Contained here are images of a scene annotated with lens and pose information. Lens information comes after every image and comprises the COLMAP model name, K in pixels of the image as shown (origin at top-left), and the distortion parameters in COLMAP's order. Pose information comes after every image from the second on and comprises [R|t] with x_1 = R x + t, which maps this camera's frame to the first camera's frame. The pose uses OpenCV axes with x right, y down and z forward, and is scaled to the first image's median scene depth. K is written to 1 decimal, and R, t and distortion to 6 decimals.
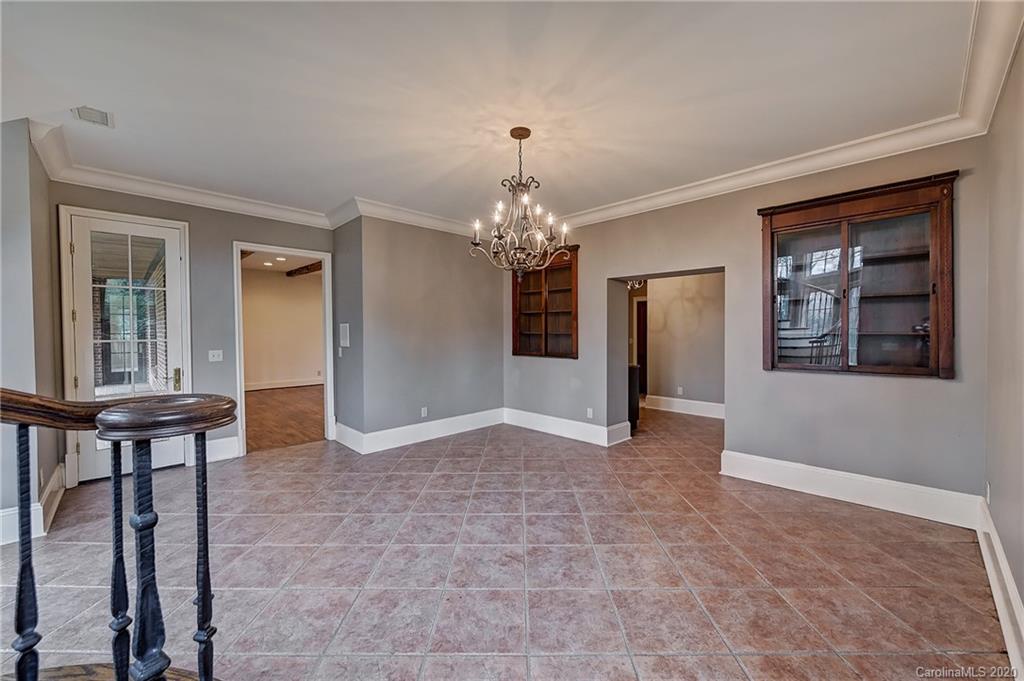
lens RADIAL K [[406.6, 0, 516.1], [0, 406.6, 336.4], [0, 0, 1]] dist [-0.002369, -0.000328]
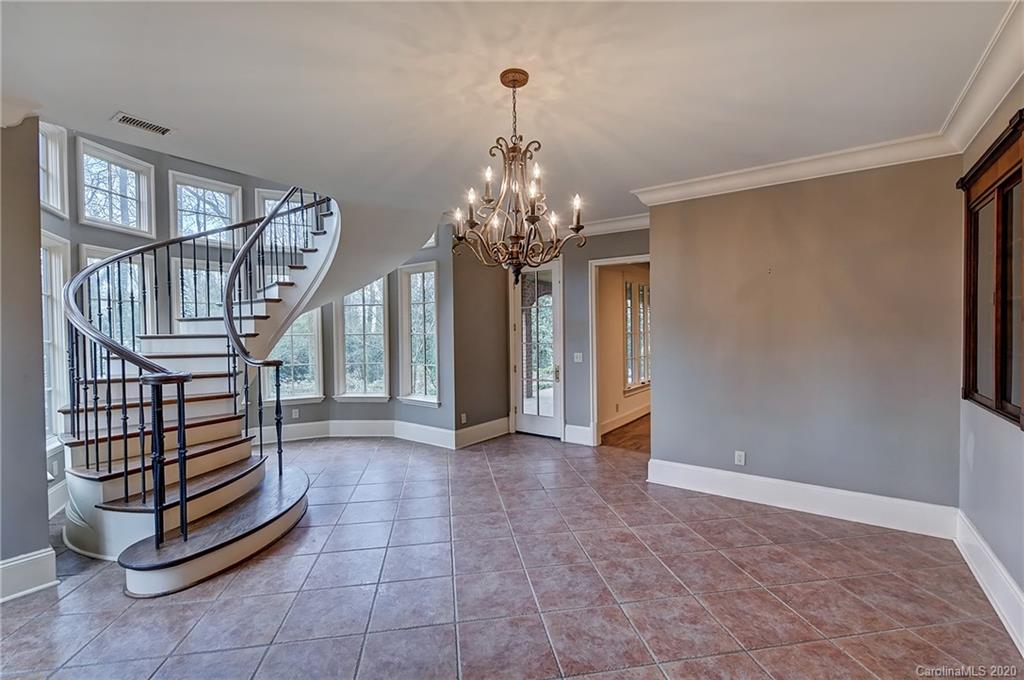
lens RADIAL K [[442.5, 0, 514.9], [0, 442.5, 339.8], [0, 0, 1]] dist [0.003532, -0.001991]
pose [[0.165019, 0.027204, -0.985915, 0.587596], [-0.005445, 0.999629, 0.026671, -0.043998], [0.986275, 0.000967, 0.165106, 0.645121]]
